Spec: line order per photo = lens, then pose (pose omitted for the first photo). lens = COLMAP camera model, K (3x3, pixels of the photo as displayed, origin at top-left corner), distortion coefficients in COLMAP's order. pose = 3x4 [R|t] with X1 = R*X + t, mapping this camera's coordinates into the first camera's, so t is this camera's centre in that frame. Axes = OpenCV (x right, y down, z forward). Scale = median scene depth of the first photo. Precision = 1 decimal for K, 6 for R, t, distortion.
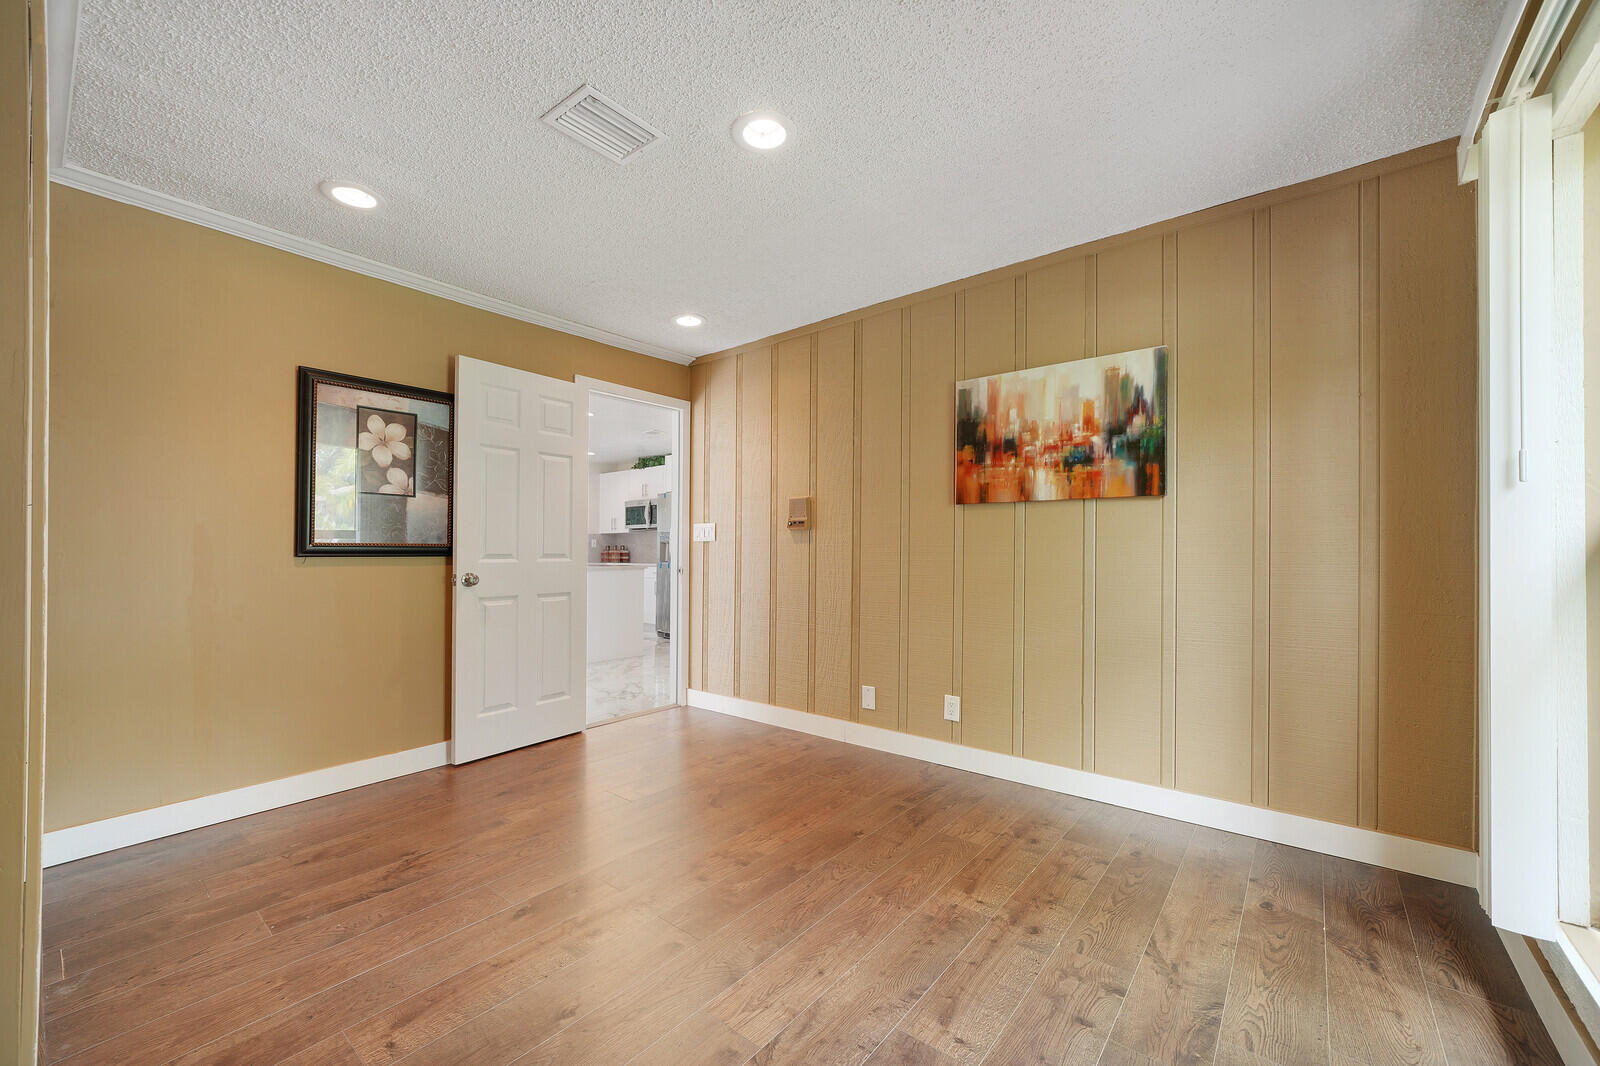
lens RADIAL K [[646.0, 0, 799.0], [0, 646.0, 548.7], [0, 0, 1]] dist [-0.007343, 0.003253]
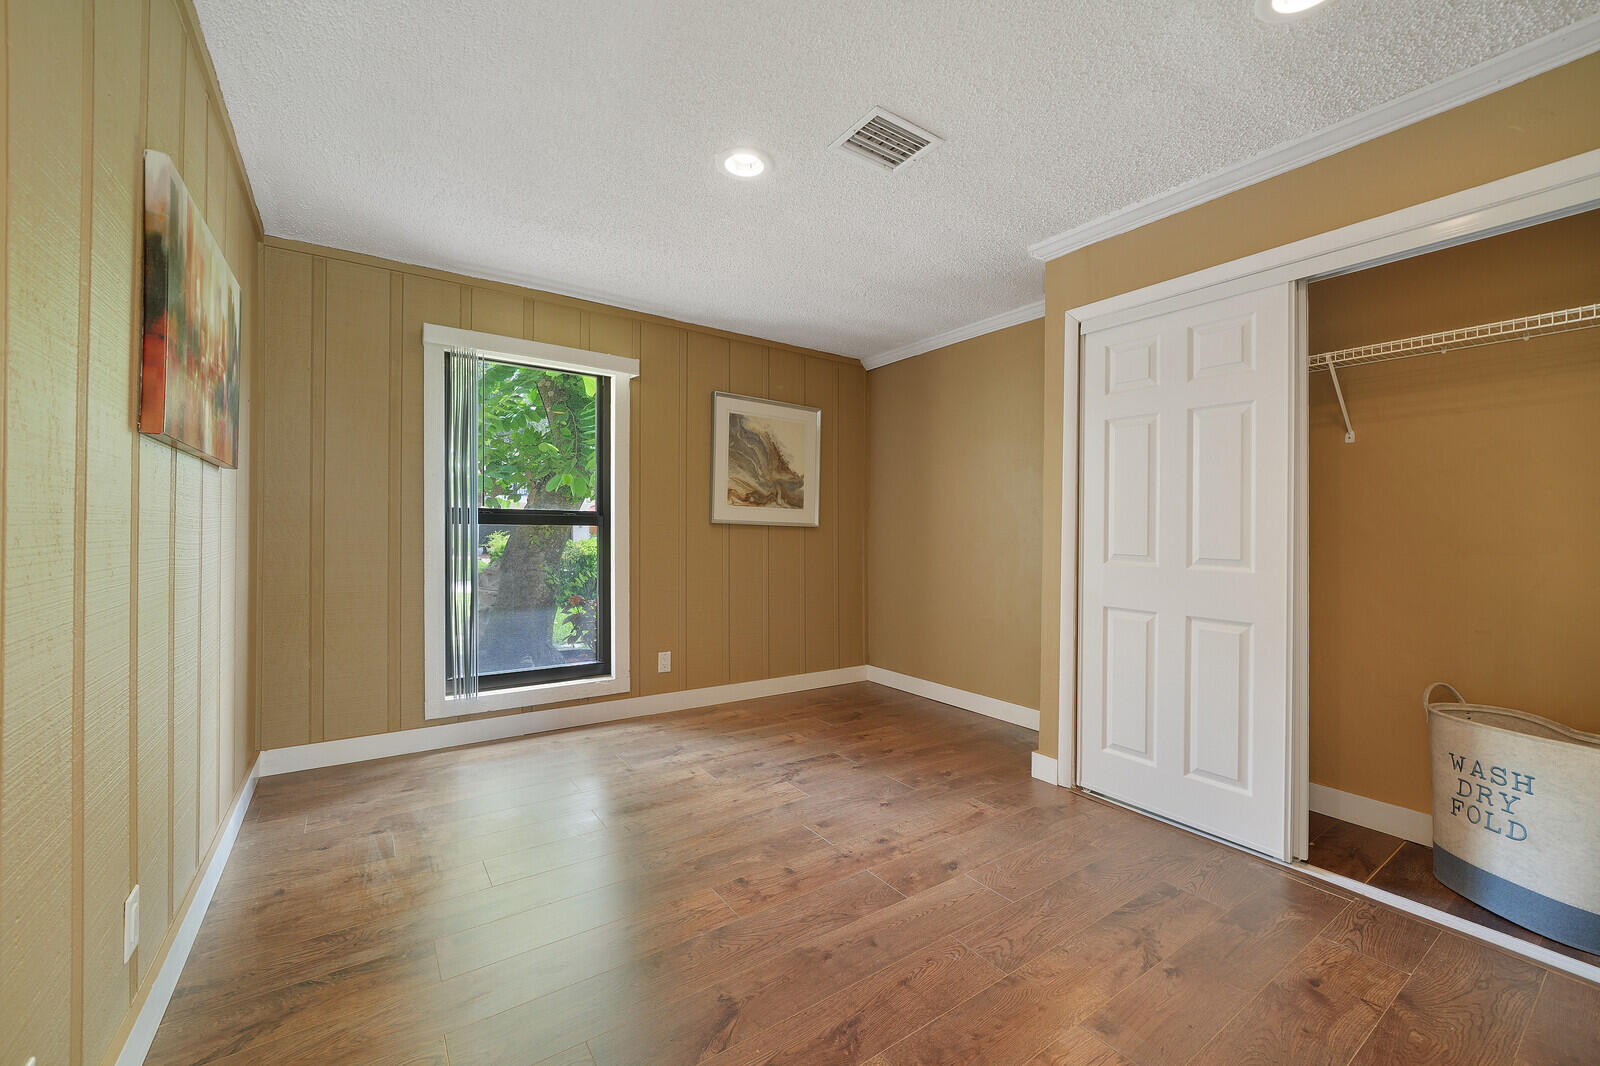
lens RADIAL K [[646.0, 0, 804.4], [0, 646.0, 532.9], [0, 0, 1]] dist [-0.007343, 0.003253]
pose [[-0.962727, -0.008349, 0.270346, -0.483632], [-0.011046, 0.999903, -0.008457, -0.000329], [-0.270249, -0.011128, -0.962726, 2.160119]]
